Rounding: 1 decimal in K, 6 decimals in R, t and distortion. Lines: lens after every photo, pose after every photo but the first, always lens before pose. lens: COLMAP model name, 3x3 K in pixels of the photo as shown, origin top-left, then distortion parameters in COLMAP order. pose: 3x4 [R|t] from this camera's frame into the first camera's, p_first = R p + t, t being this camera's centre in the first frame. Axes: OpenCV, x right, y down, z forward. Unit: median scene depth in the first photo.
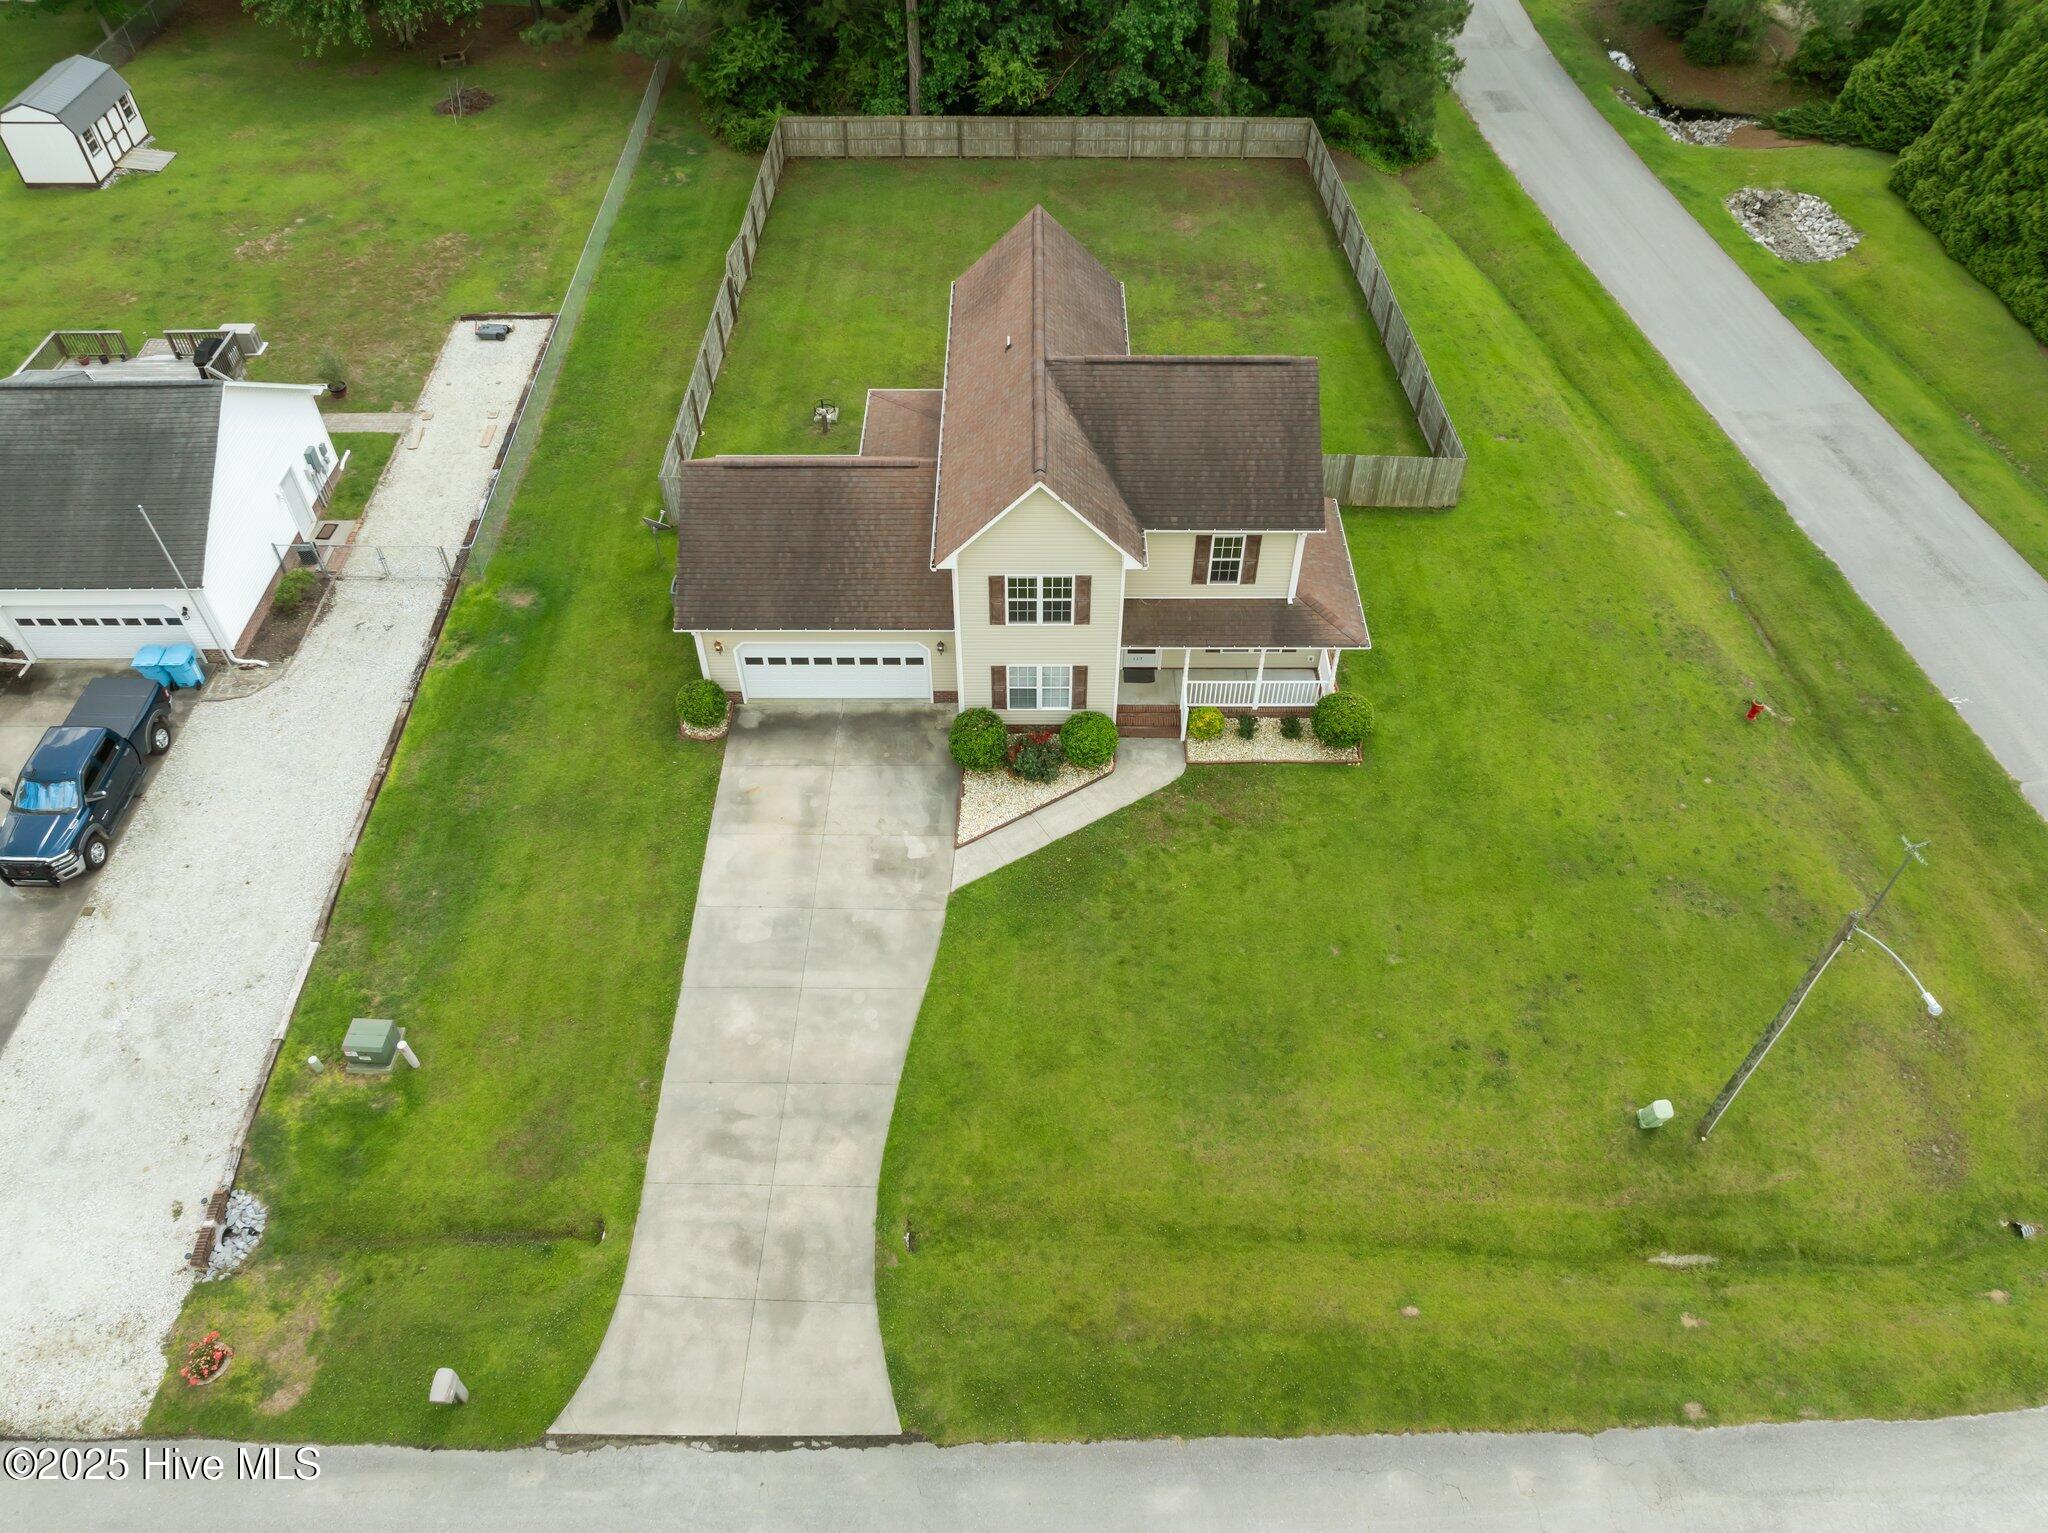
lens RADIAL K [[1429.8, 0, 1028.9], [0, 1429.8, 763.3], [0, 0, 1]] dist [-0.041716, 0.015891]
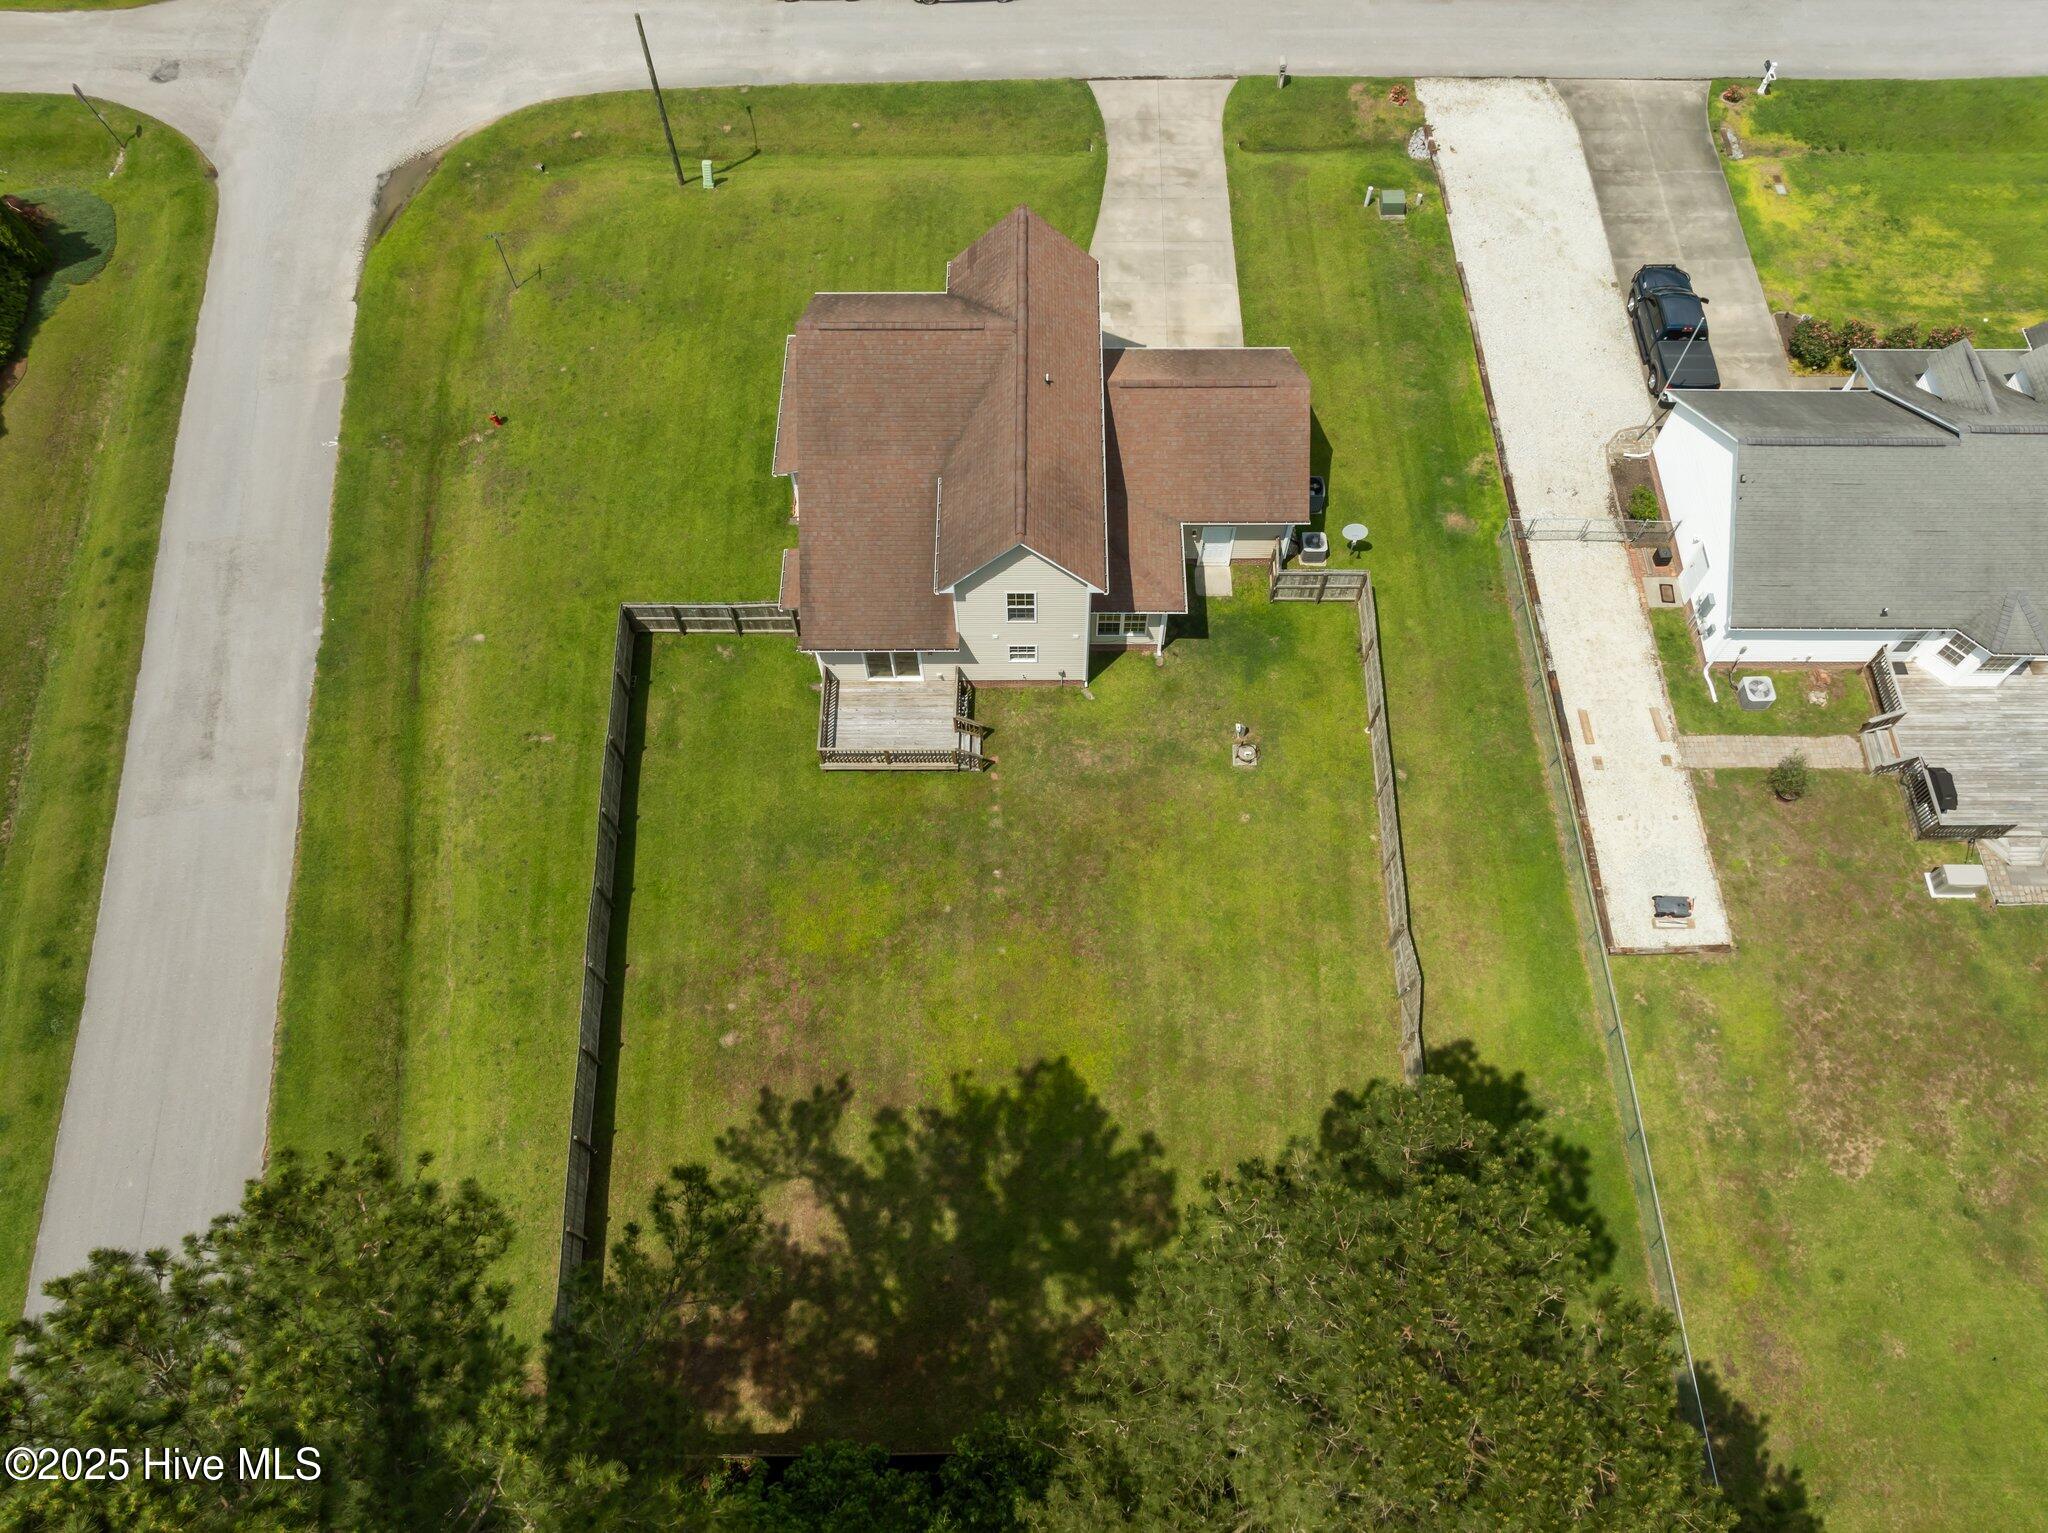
lens RADIAL K [[1421.3, 0, 1029.4], [0, 1421.3, 782.3], [0, 0, 1]] dist [-0.036812, 0.005063]
pose [[-0.999971, 0.000292, 0.007643, -0.009175], [0.007069, -0.346389, 0.938064, -1.641432], [0.002921, 0.938091, 0.346377, 0.992756]]
